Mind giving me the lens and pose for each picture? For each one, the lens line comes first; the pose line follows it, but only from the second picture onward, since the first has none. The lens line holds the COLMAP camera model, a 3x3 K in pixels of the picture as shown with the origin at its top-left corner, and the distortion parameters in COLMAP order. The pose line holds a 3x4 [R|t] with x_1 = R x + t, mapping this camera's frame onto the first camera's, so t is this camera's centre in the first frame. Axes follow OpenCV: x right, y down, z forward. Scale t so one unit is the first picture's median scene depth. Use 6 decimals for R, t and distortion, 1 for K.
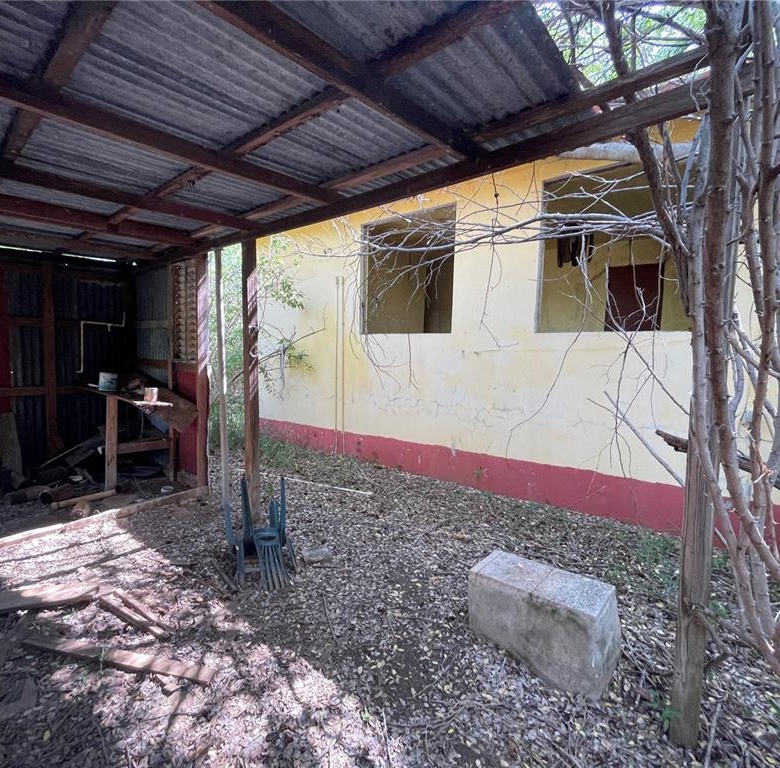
lens RADIAL K [[405.6, 0, 382.4], [0, 405.6, 387.8], [0, 0, 1]] dist [-0.013054, 0.005365]
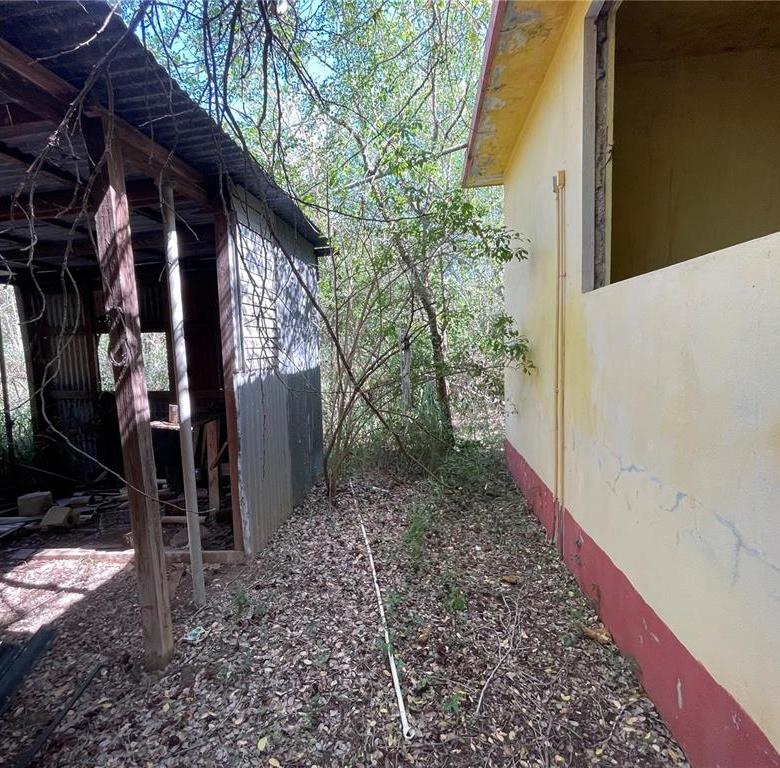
lens RADIAL K [[405.6, 0, 393.3], [0, 405.6, 388.6], [0, 0, 1]] dist [-0.013054, 0.005365]
pose [[0.562270, 0.046265, -0.825658, 0.308672], [-0.022230, 0.998919, 0.040834, -0.076788], [0.826655, -0.004605, 0.562691, 1.009486]]
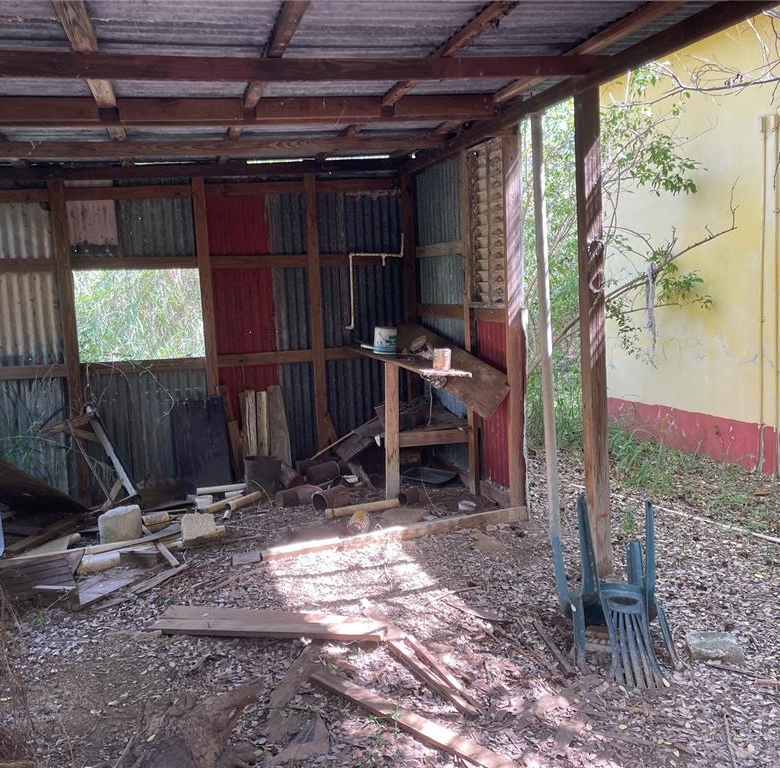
lens RADIAL K [[754.5, 0, 389.6], [0, 754.5, 377.2], [0, 0, 1]] dist [0.026295, 0.000000]
pose [[0.835332, 0.001576, -0.549743, 0.030281], [0.023394, 0.998988, 0.038410, -0.003199], [0.549248, -0.044946, 0.834450, -0.073795]]
